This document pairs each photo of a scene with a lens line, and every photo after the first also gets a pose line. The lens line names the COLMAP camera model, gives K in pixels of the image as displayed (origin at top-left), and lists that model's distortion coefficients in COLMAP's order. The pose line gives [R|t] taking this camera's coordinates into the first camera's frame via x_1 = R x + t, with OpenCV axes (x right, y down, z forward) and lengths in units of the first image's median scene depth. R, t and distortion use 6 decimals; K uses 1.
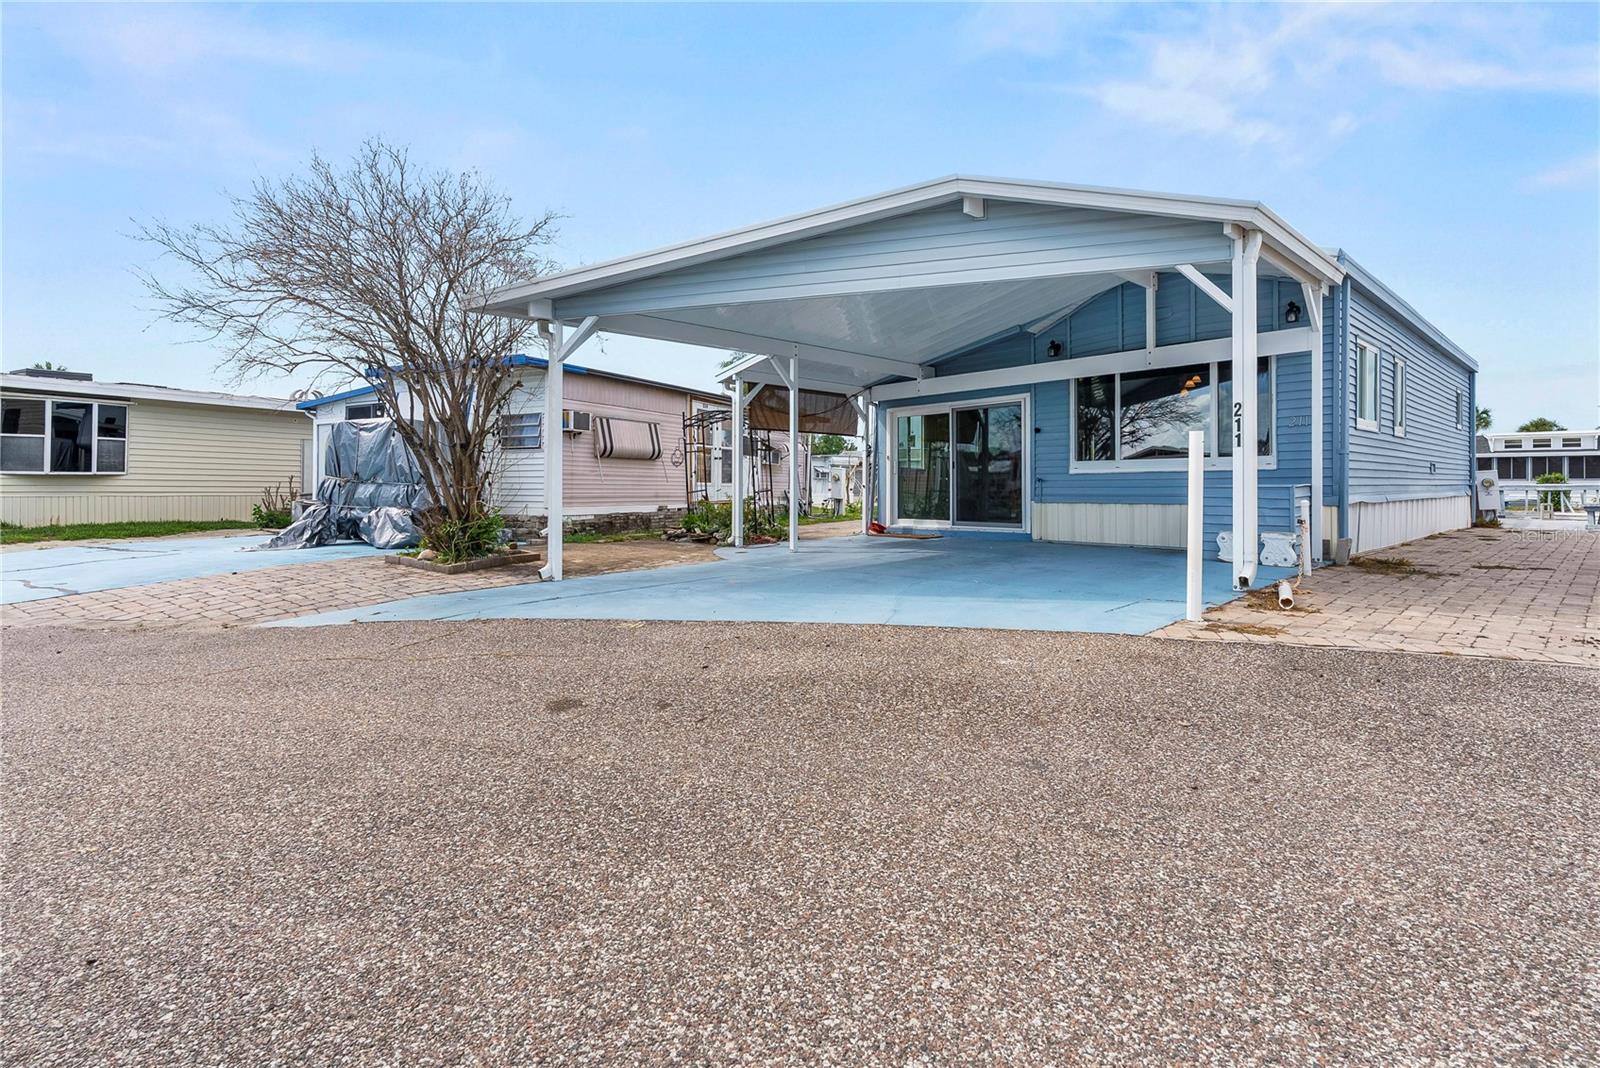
lens RADIAL K [[760.6, 0, 811.4], [0, 760.6, 483.3], [0, 0, 1]] dist [-0.001007, -0.000018]
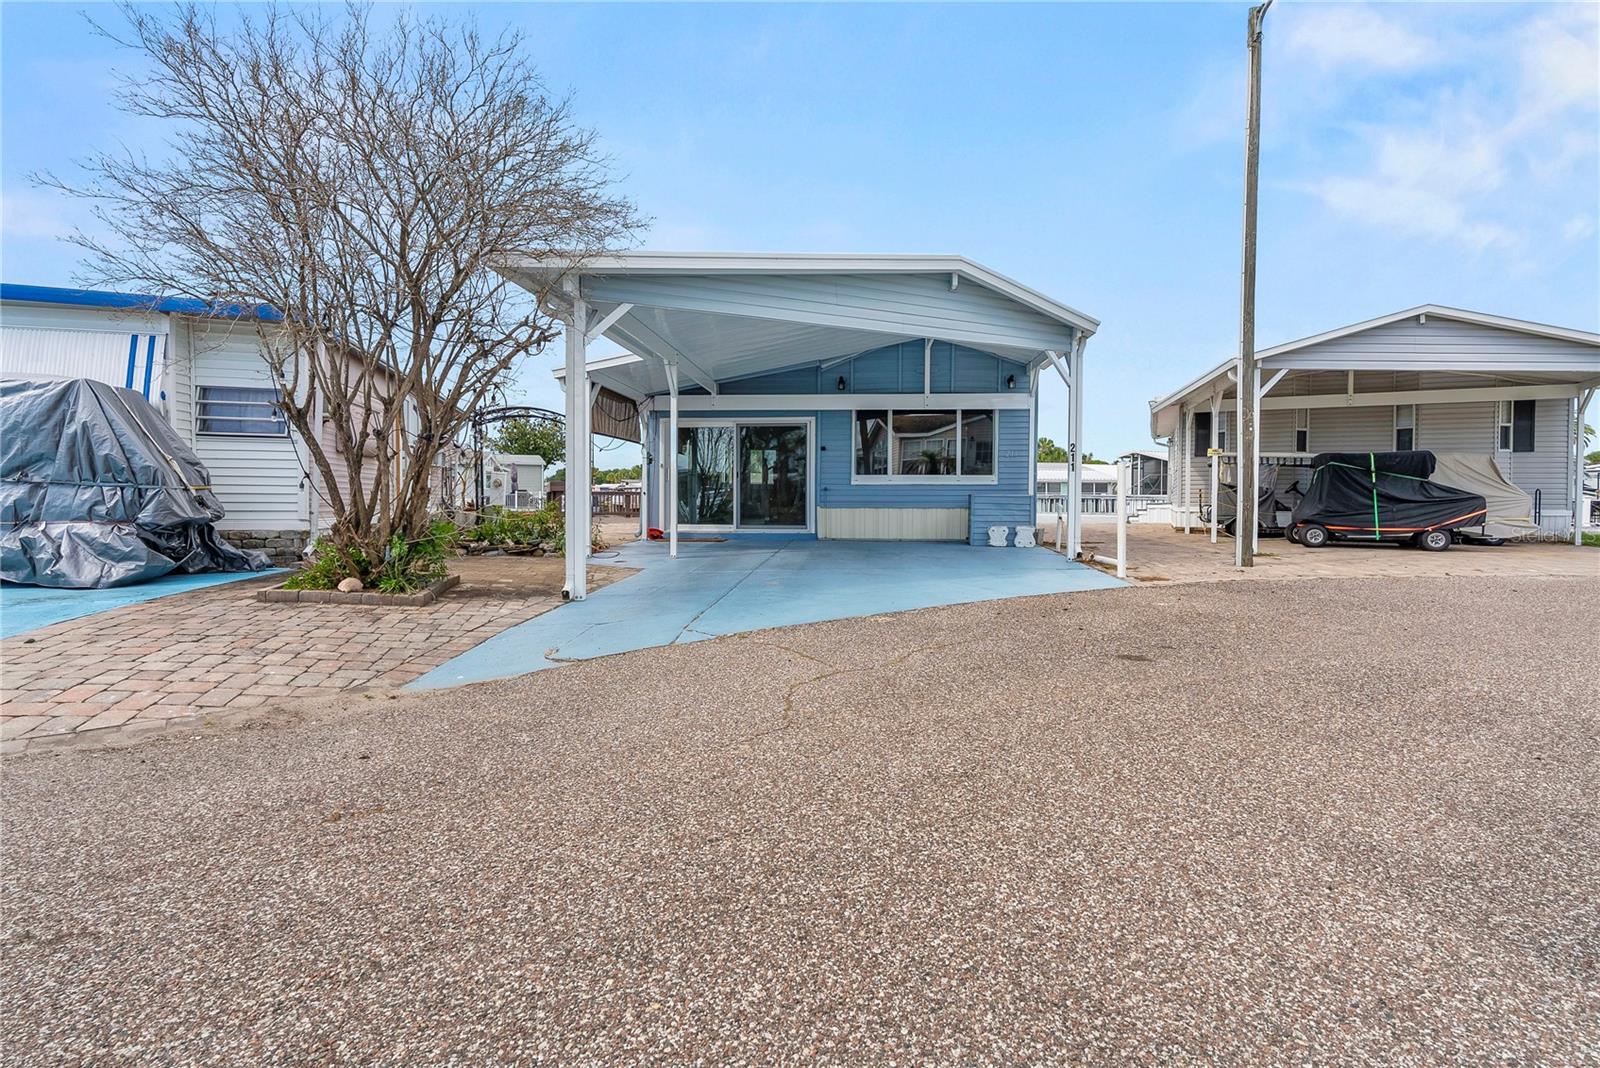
lens RADIAL K [[731.1, 0, 804.9], [0, 731.1, 507.0], [0, 0, 1]] dist [-0.005291, 0.002251]
pose [[0.727107, -0.006315, 0.686495, -0.539144], [-0.011578, 0.999703, 0.021459, -0.000574], [-0.686427, -0.023551, 0.726818, 0.167222]]
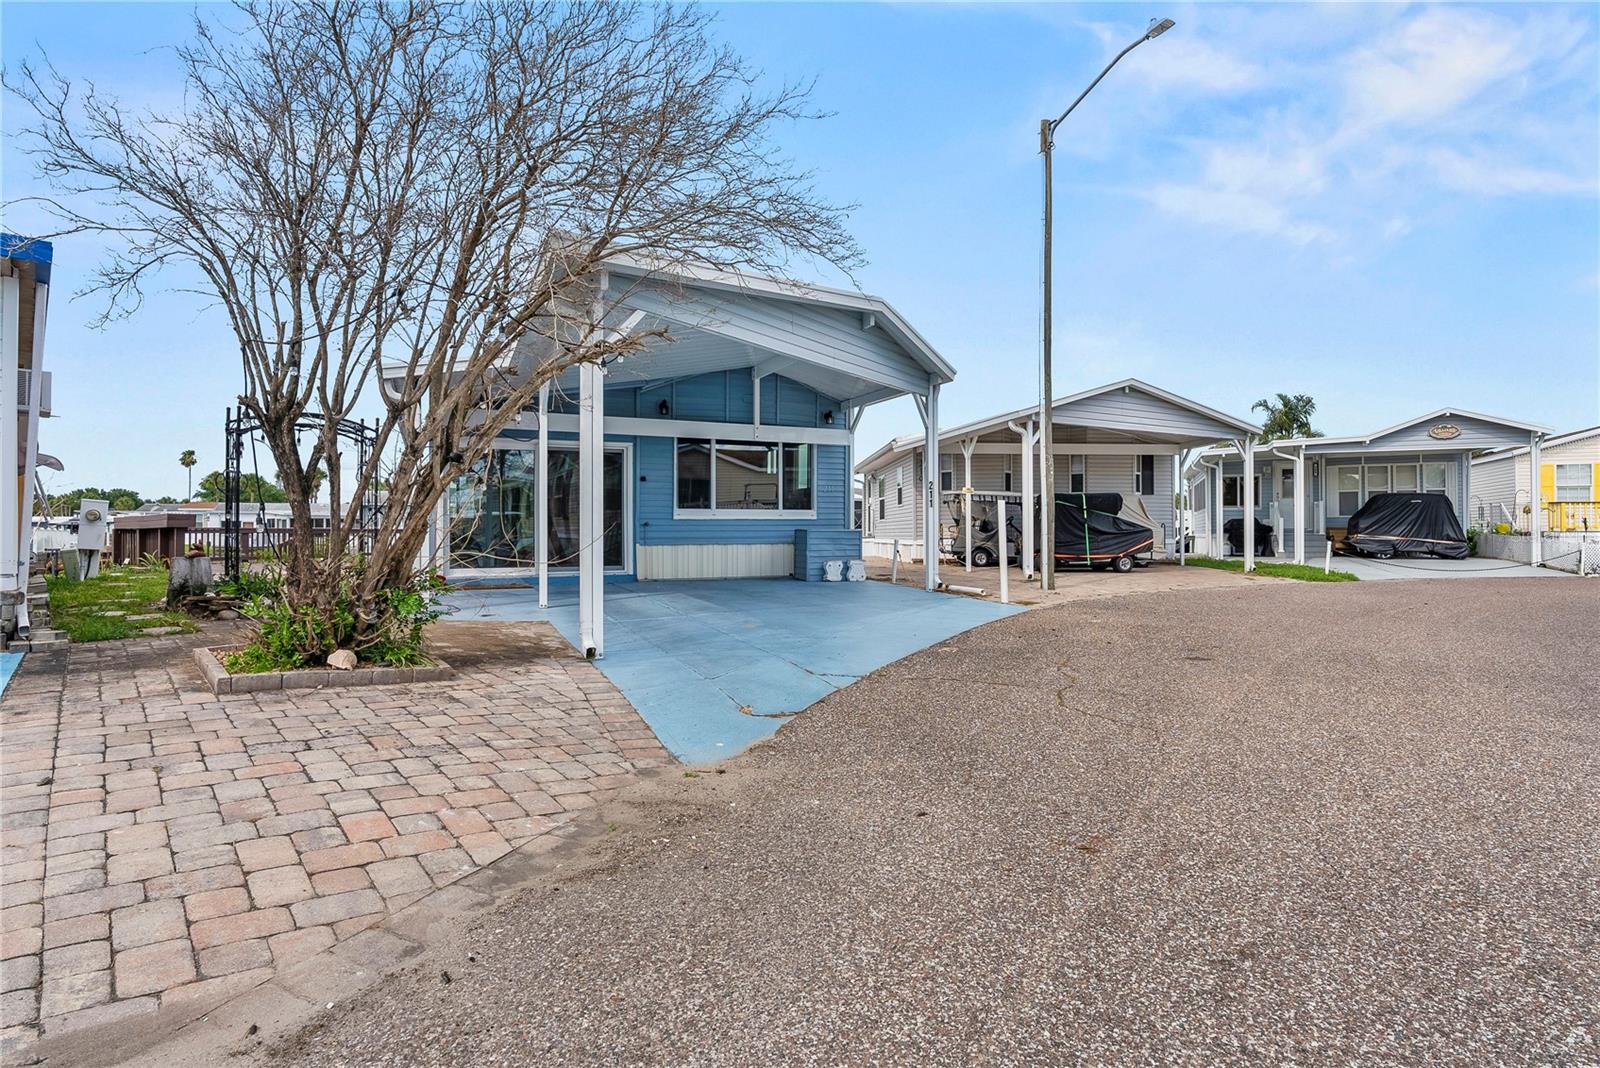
lens RADIAL K [[817.7, 0, 801.2], [0, 817.7, 528.1], [0, 0, 1]] dist [-0.003334, -0.000273]
pose [[0.299318, 0.004469, 0.954143, -0.764191], [-0.007828, 0.999967, -0.002228, 0.002009], [-0.954121, -0.006803, 0.299343, 0.439779]]
